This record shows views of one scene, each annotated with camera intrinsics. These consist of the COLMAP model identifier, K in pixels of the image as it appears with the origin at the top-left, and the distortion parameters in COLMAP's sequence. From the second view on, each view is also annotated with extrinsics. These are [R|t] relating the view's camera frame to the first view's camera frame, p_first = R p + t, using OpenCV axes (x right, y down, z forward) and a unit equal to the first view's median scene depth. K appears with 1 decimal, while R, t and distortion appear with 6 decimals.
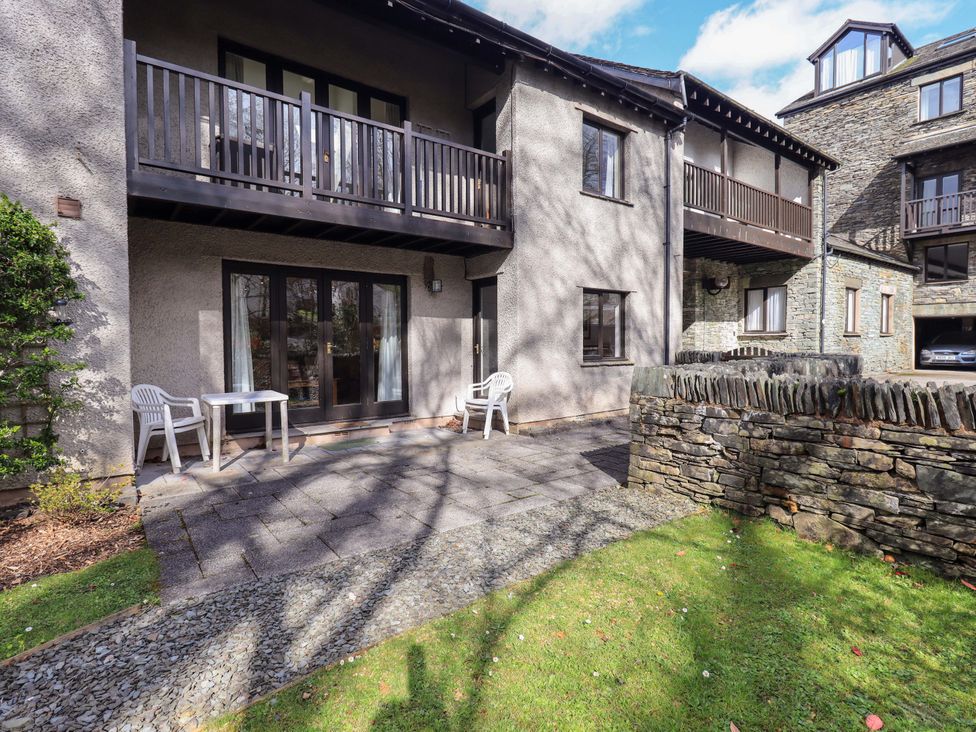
lens RADIAL K [[509.9, 0, 491.5], [0, 509.9, 361.2], [0, 0, 1]] dist [0.005169, -0.001549]
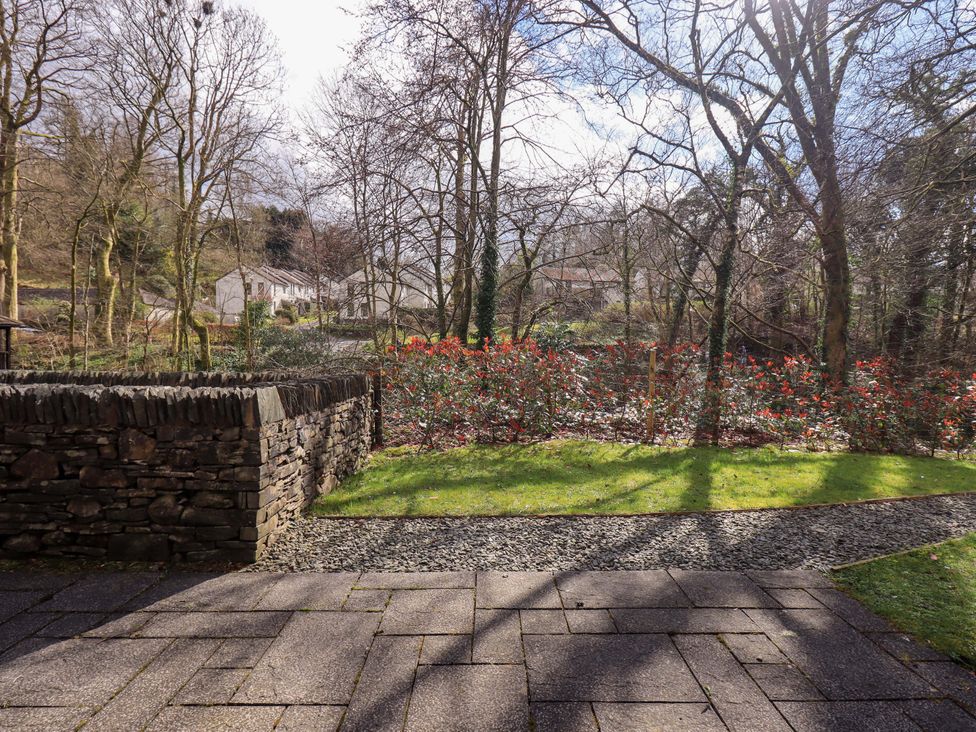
lens RADIAL K [[509.9, 0, 491.5], [0, 509.9, 361.2], [0, 0, 1]] dist [0.005169, -0.001549]
pose [[-0.805469, -0.007703, 0.592588, -0.489839], [0.021023, 0.998915, 0.041560, -0.060752], [-0.592265, 0.045933, -0.804433, 1.605094]]
